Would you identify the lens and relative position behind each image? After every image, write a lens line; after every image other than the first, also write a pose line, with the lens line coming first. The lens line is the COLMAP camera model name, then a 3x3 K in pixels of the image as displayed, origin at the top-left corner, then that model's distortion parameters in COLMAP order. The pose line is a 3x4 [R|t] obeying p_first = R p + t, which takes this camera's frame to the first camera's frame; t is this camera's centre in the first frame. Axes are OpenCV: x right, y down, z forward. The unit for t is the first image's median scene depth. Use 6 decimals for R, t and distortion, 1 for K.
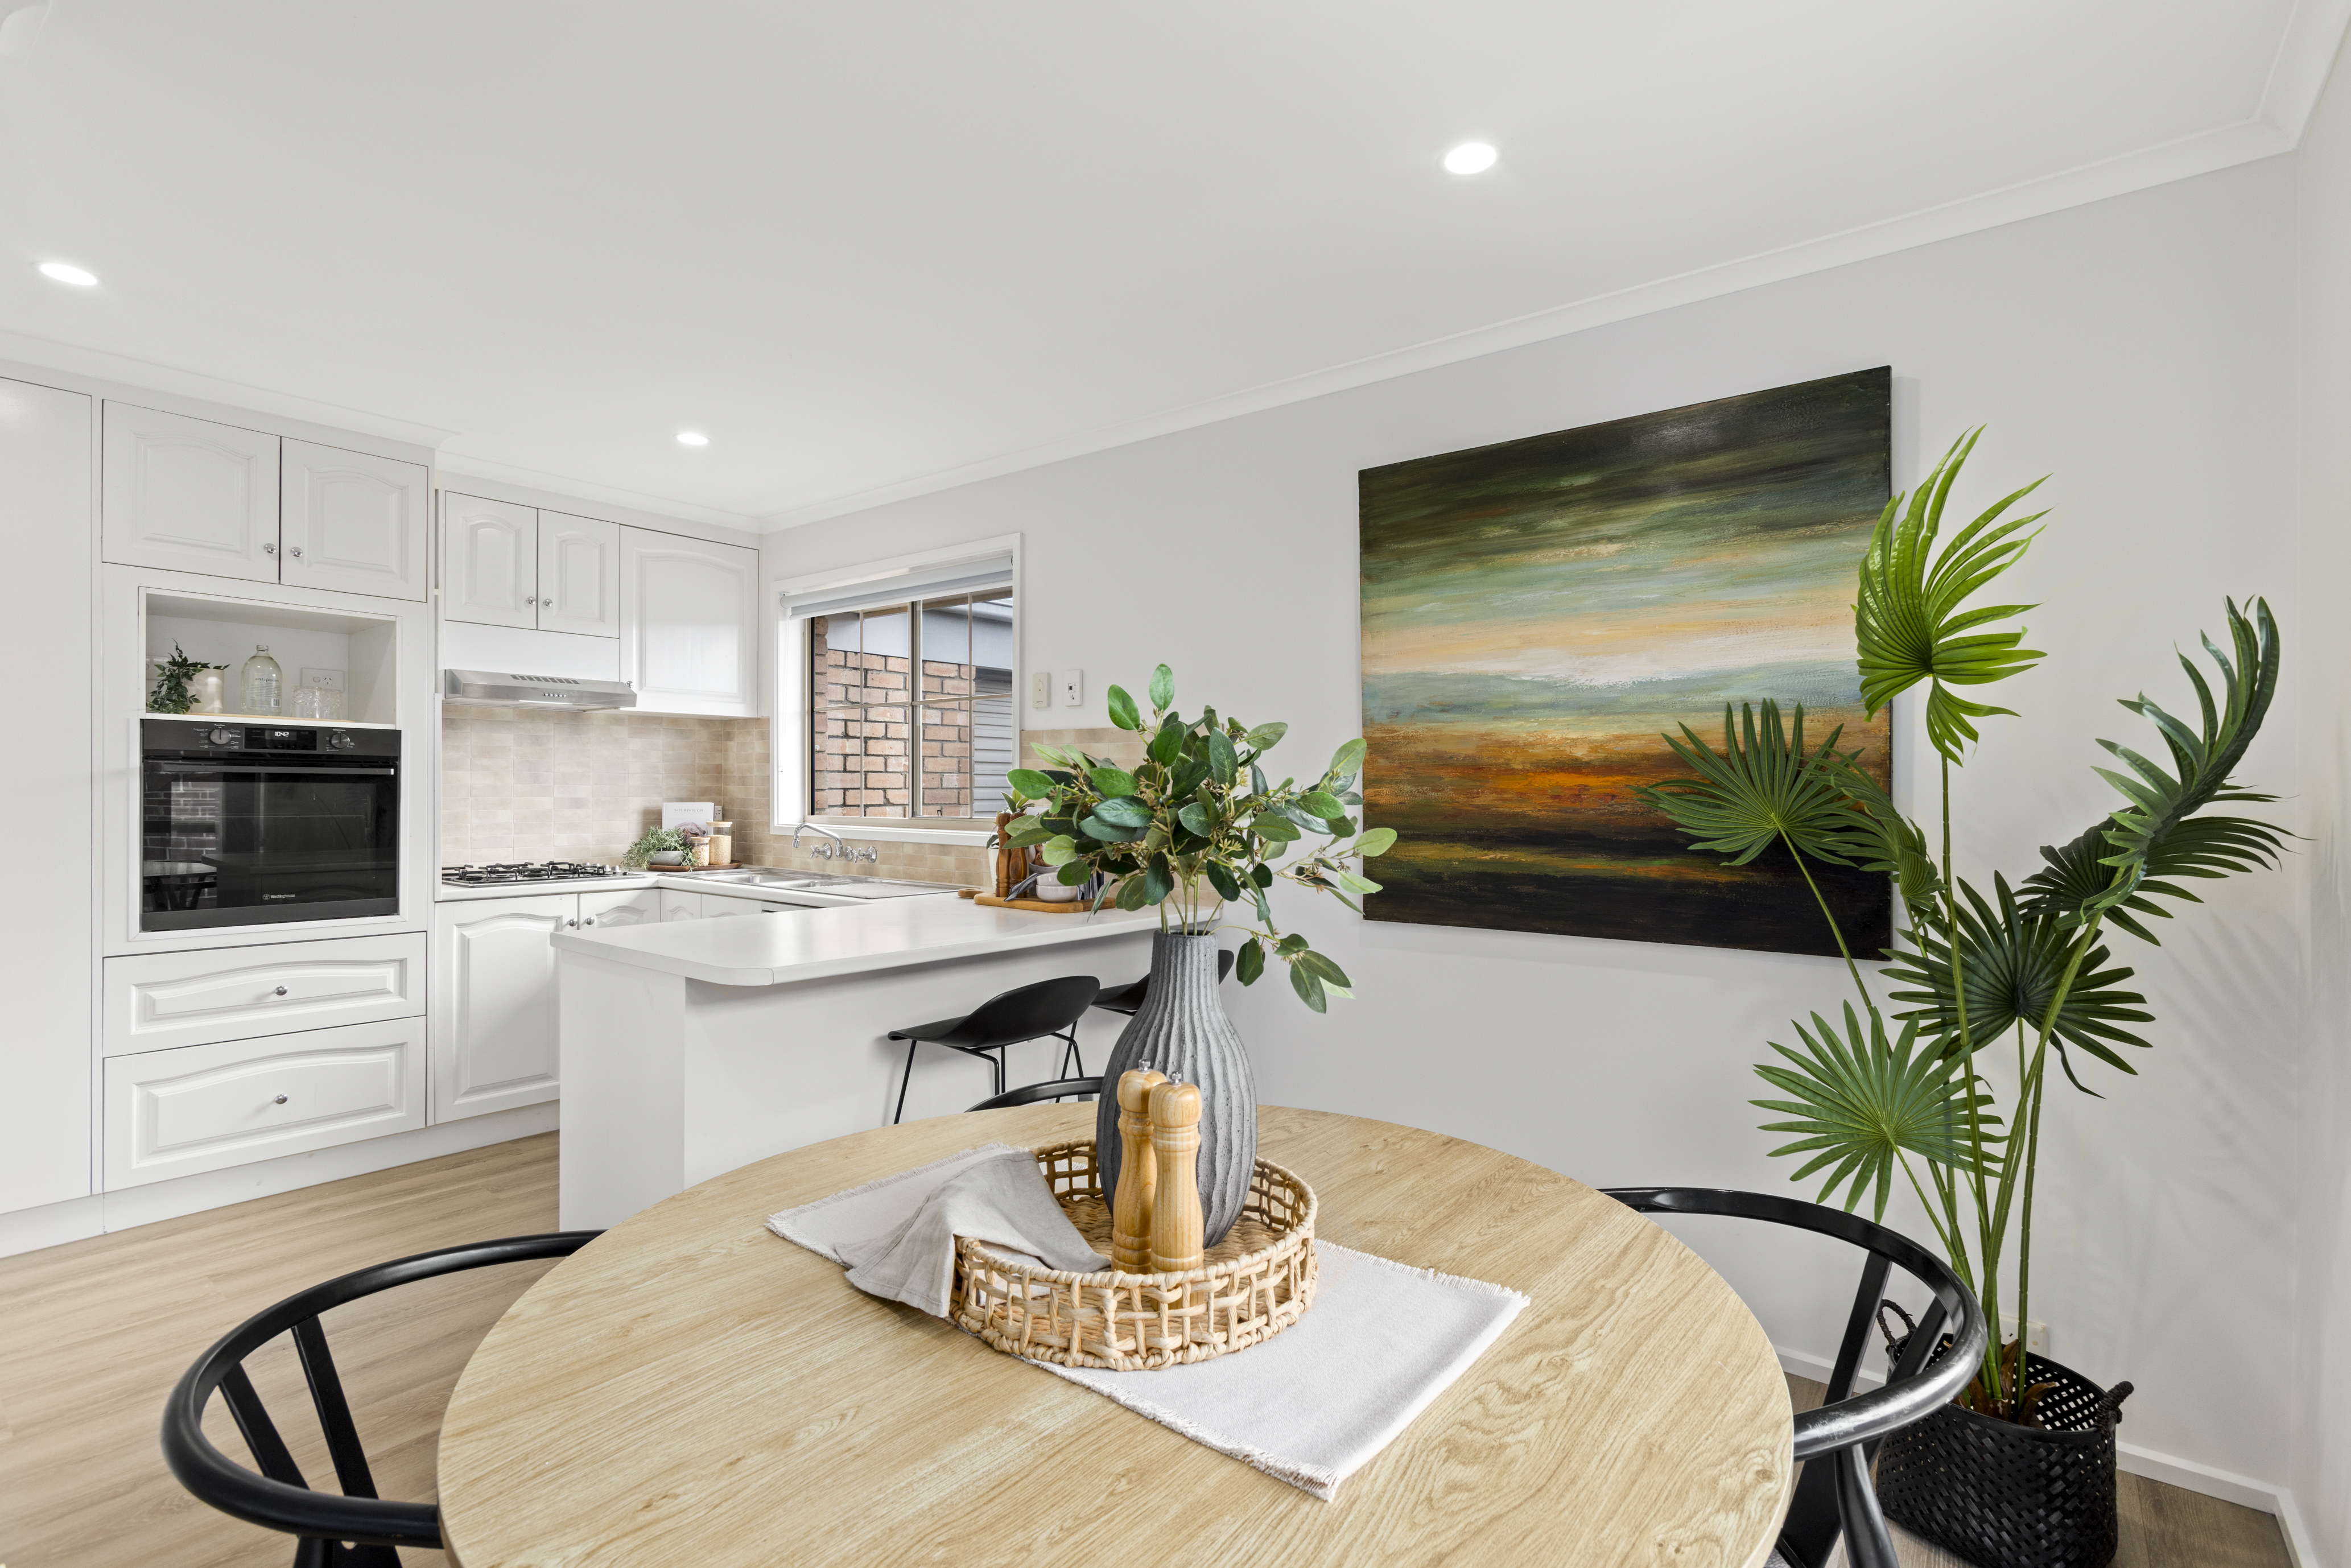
lens RADIAL K [[1109.8, 0, 1176.8], [0, 1109.8, 793.0], [0, 0, 1]] dist [0.003413, 0.003110]
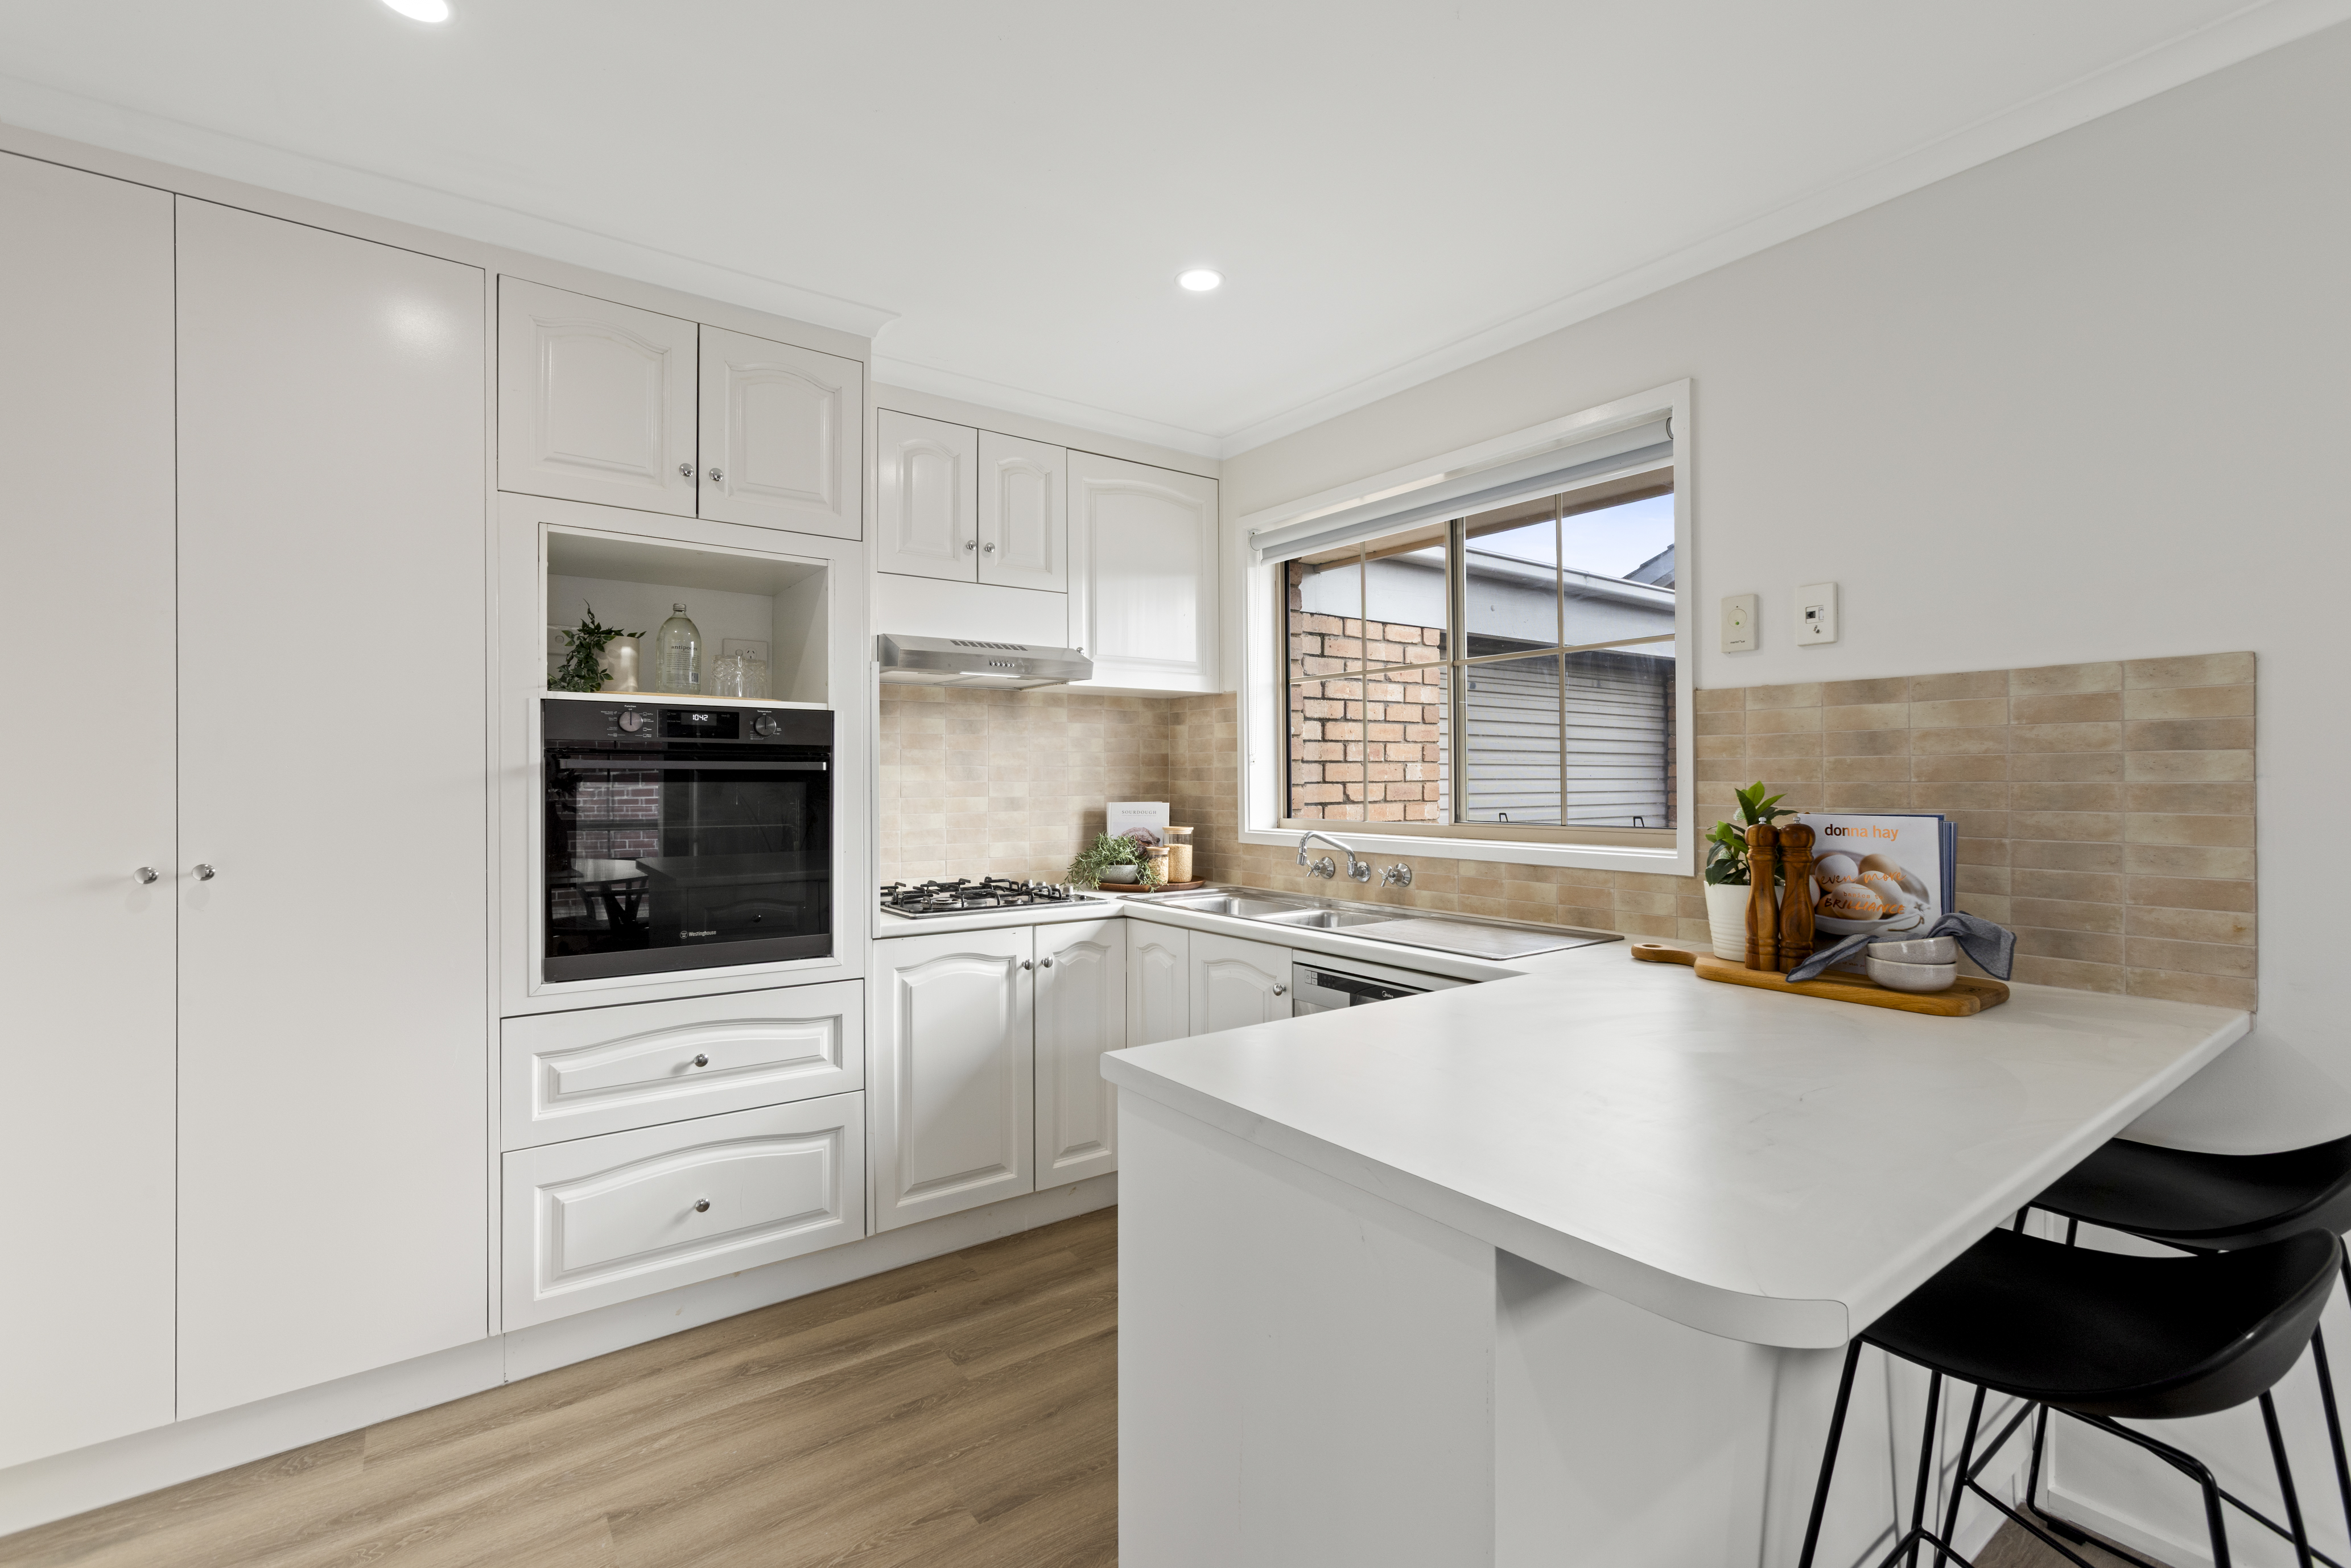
lens RADIAL K [[1060.4, 0, 1176.2], [0, 1060.4, 778.4], [0, 0, 1]] dist [-0.007601, 0.001174]
pose [[0.965600, -0.008693, -0.259886, -0.267836], [0.007119, 0.999950, -0.006998, -0.003728], [0.259934, 0.004907, 0.965614, 0.342267]]
